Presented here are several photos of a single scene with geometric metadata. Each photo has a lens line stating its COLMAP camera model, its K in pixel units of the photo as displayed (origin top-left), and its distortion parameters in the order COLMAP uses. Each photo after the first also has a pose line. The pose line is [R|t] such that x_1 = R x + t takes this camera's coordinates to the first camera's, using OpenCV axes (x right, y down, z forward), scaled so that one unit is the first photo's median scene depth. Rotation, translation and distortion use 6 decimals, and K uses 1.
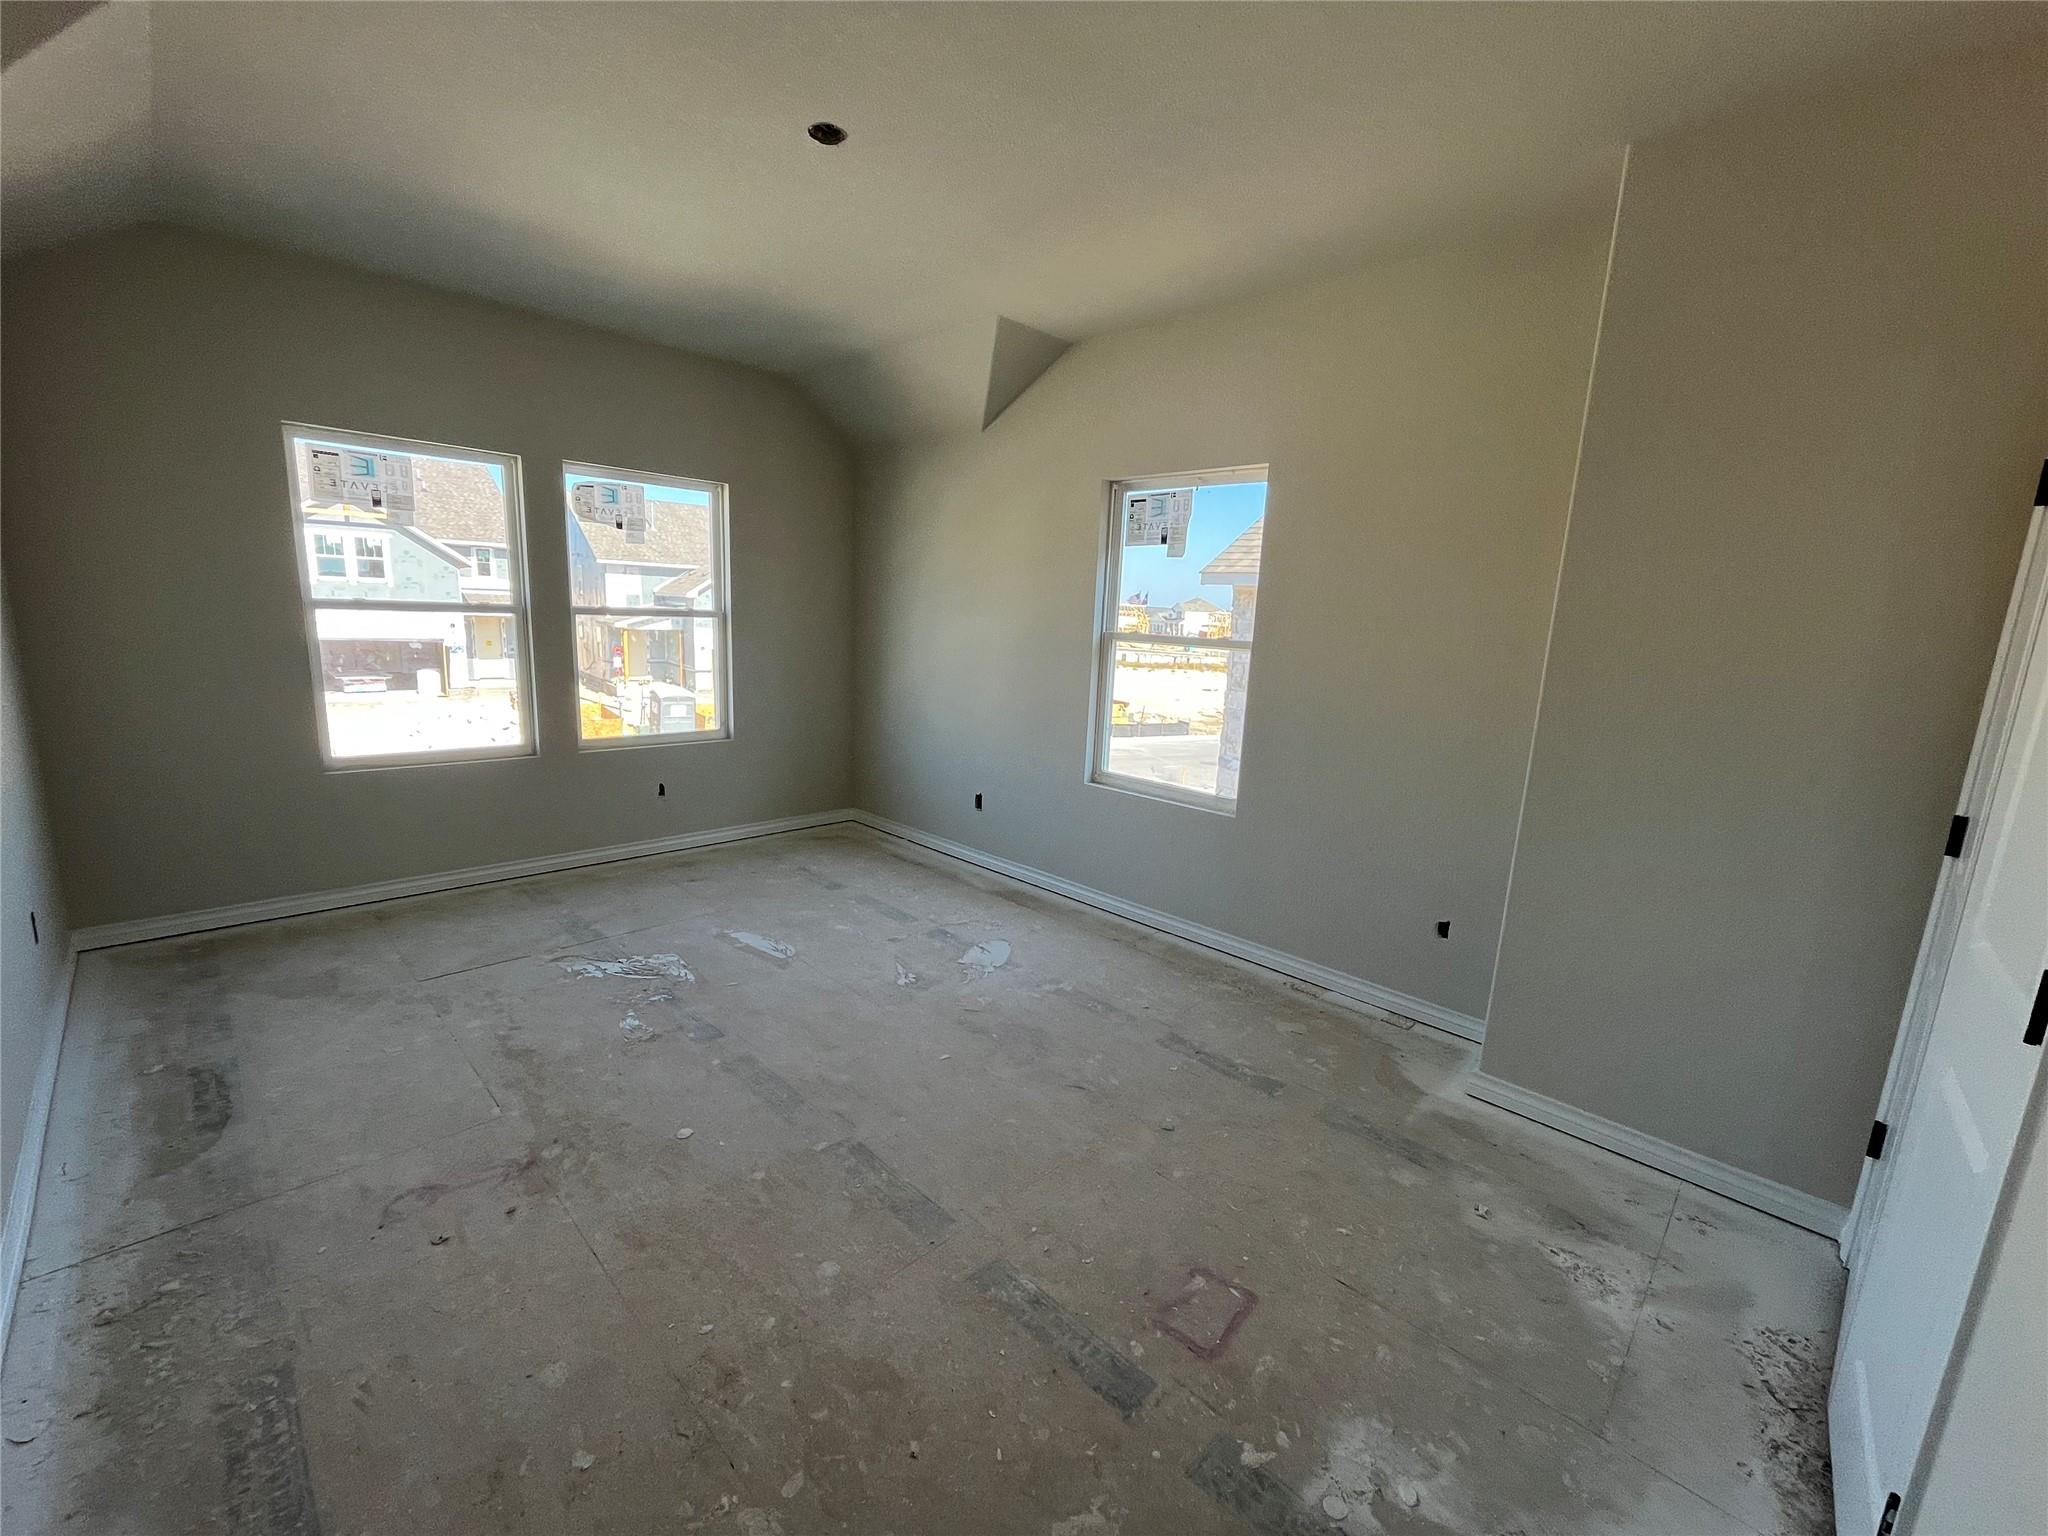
lens RADIAL K [[837.9, 0, 1019.7], [0, 837.9, 768.9], [0, 0, 1]] dist [-0.000784, -0.000856]
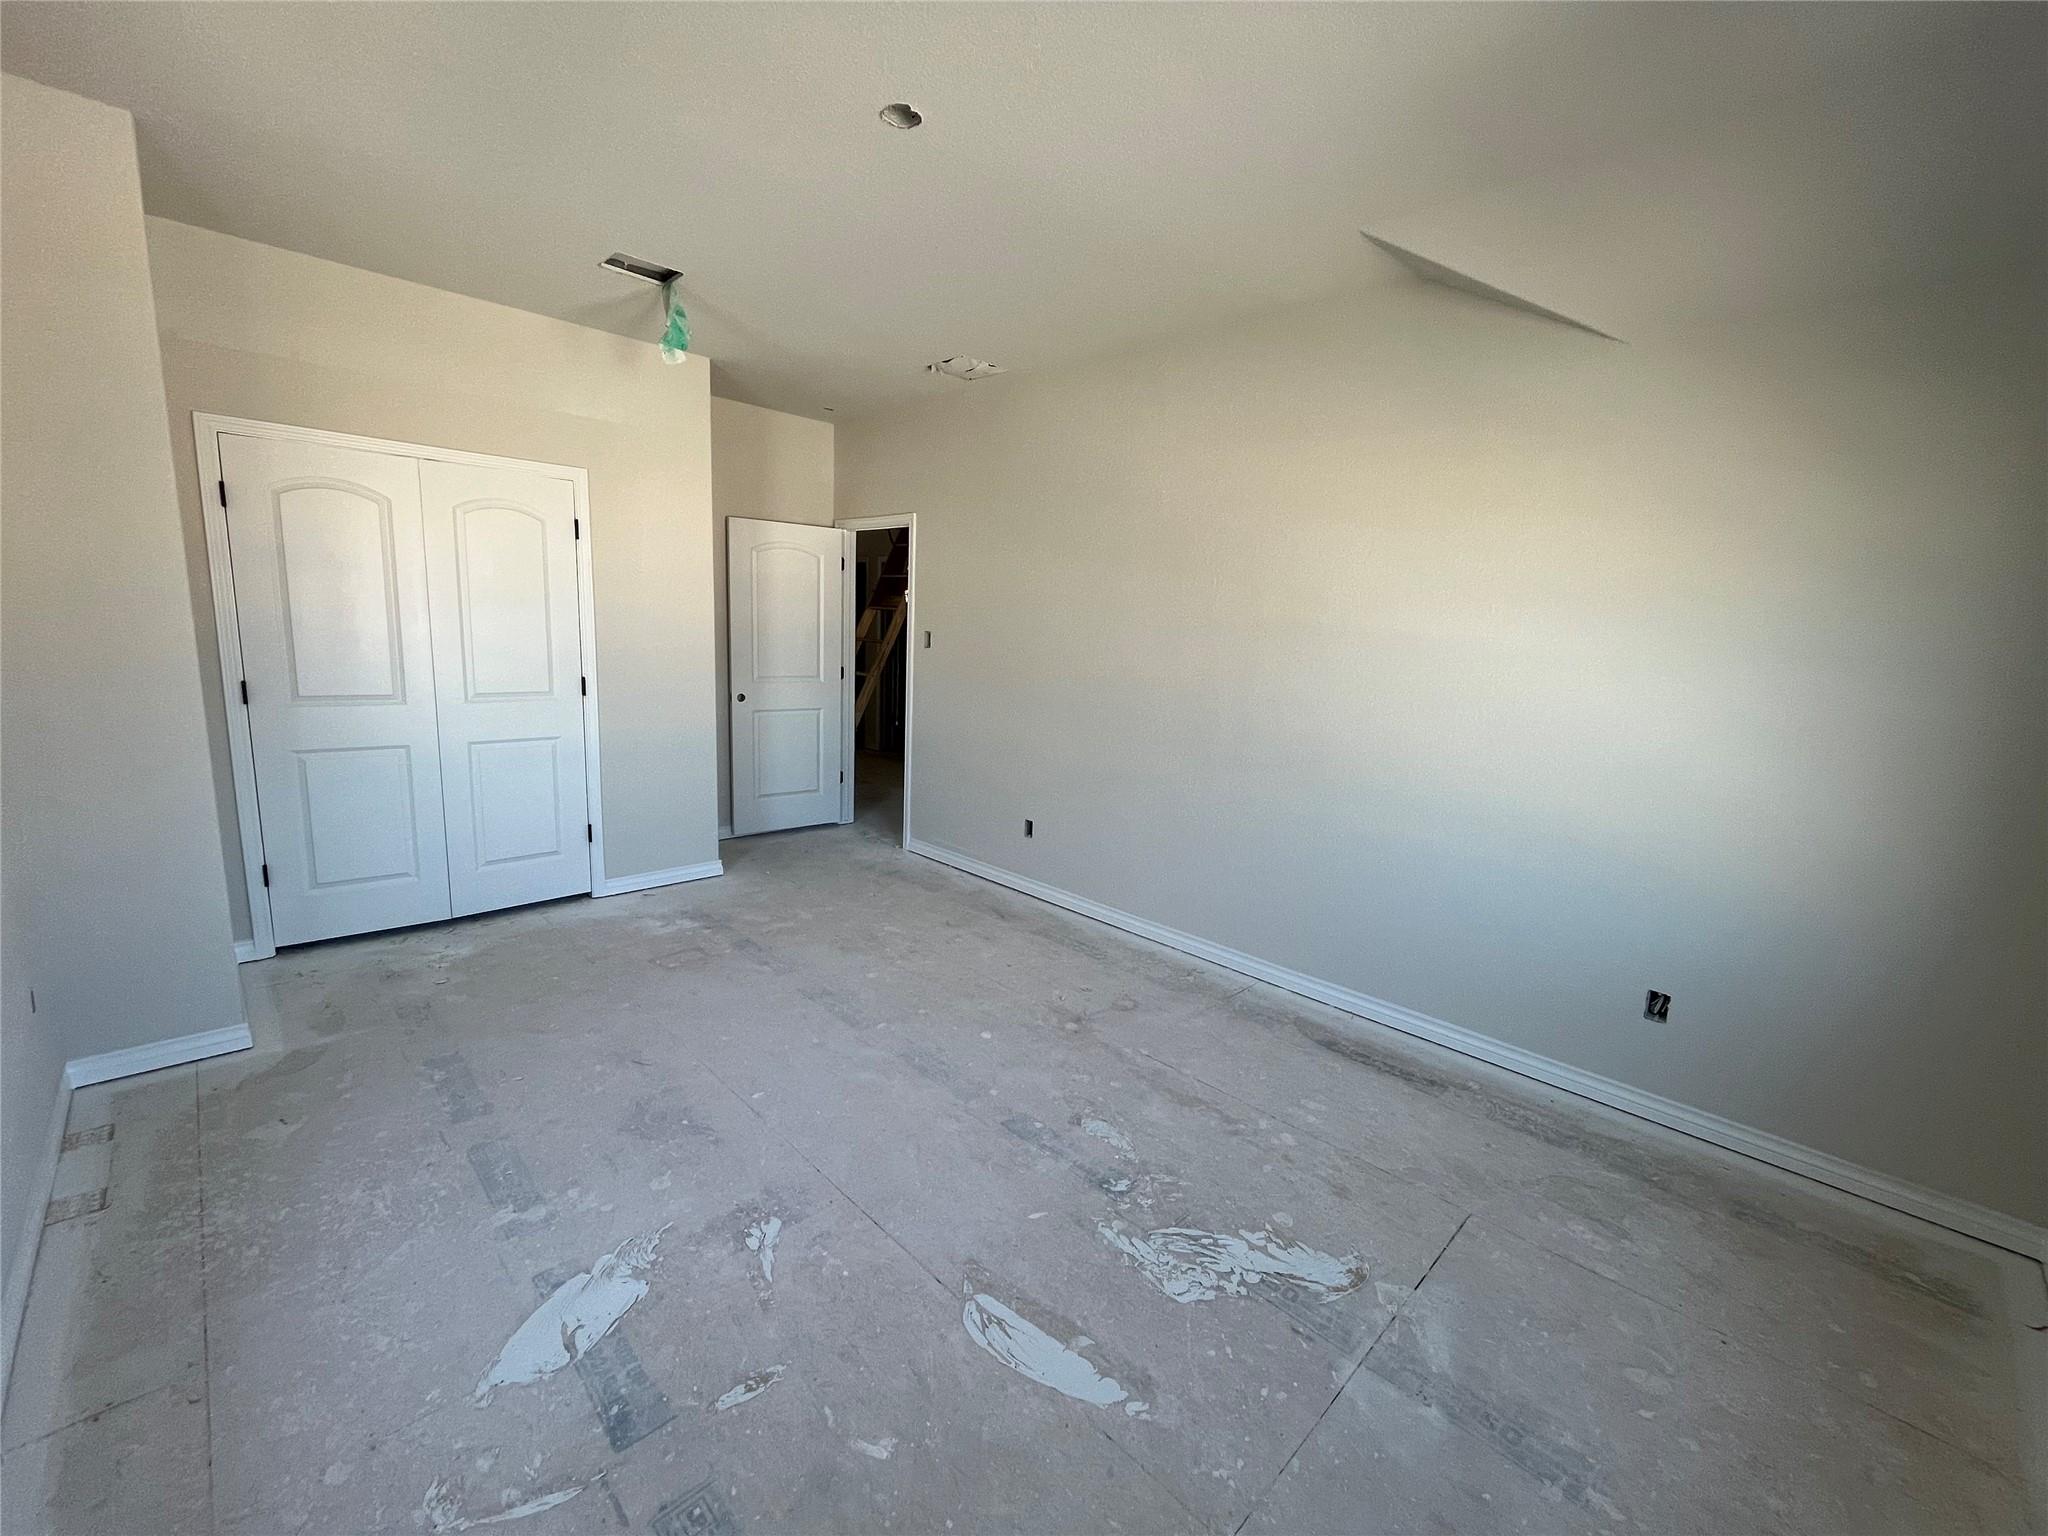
lens RADIAL K [[837.9, 0, 1019.7], [0, 837.9, 768.9], [0, 0, 1]] dist [-0.000784, -0.000856]
pose [[-0.995875, -0.090735, 0.000412, -0.325739], [-0.084636, 0.930547, 0.356258, -0.329063], [-0.032708, 0.354753, -0.934388, 1.624861]]
